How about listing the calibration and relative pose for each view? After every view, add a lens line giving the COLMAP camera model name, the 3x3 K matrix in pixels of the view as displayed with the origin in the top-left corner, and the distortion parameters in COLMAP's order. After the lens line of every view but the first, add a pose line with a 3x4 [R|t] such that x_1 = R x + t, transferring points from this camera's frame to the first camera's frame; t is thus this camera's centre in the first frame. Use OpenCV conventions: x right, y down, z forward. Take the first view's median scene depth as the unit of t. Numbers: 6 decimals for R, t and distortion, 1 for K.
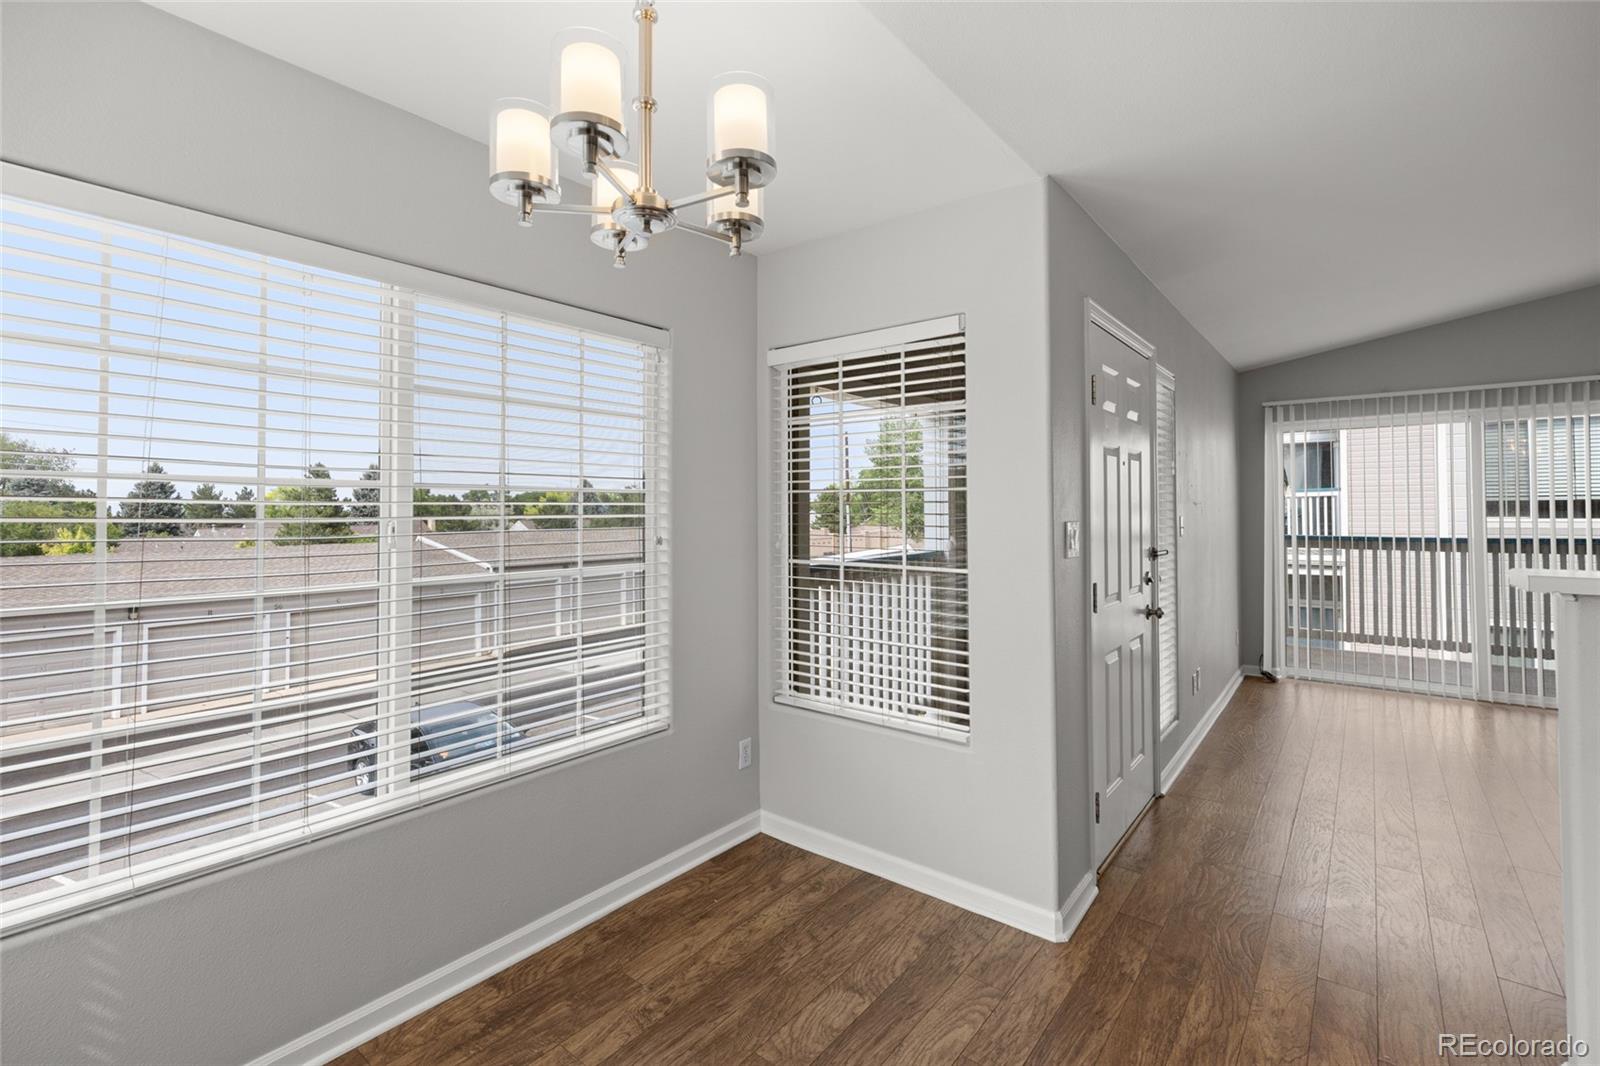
lens RADIAL K [[705.5, 0, 789.0], [0, 705.5, 499.6], [0, 0, 1]] dist [0.001271, 0.001598]
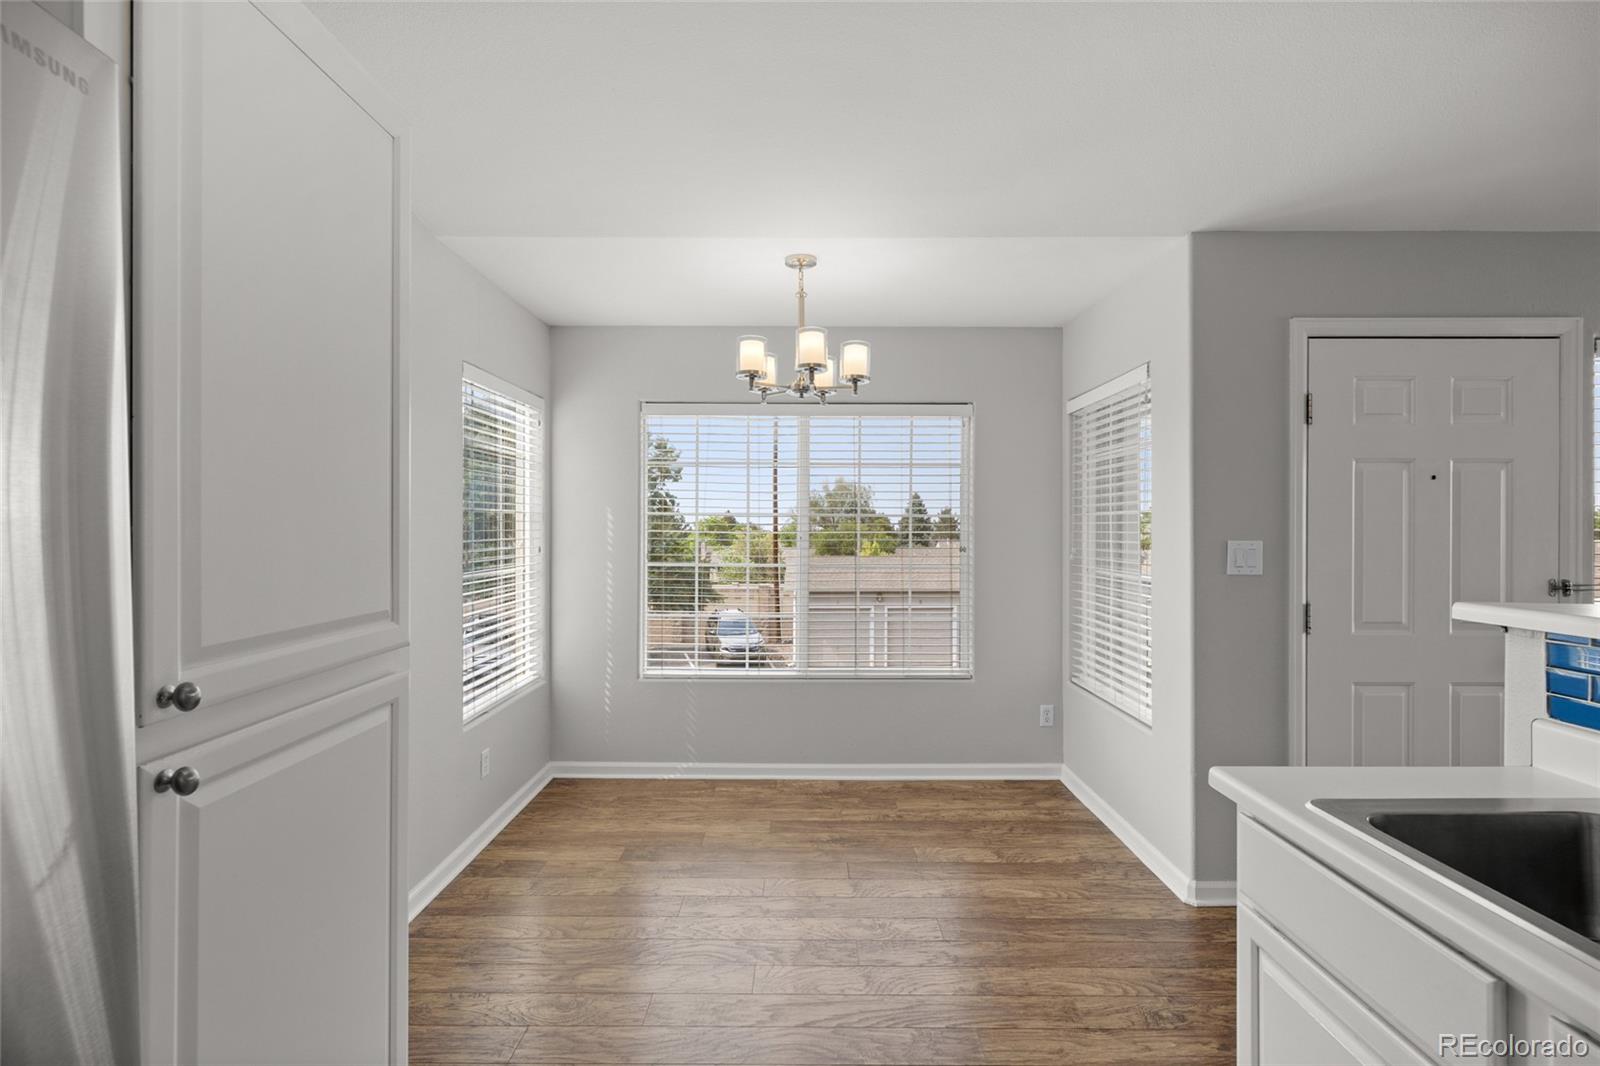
lens RADIAL K [[705.5, 0, 808.6], [0, 705.5, 528.5], [0, 0, 1]] dist [0.001271, 0.001598]
pose [[0.624415, 0.003637, -0.781084, 0.853716], [0.009998, 0.999870, 0.012649, -0.008154], [0.781029, -0.015708, 0.624298, -0.188640]]
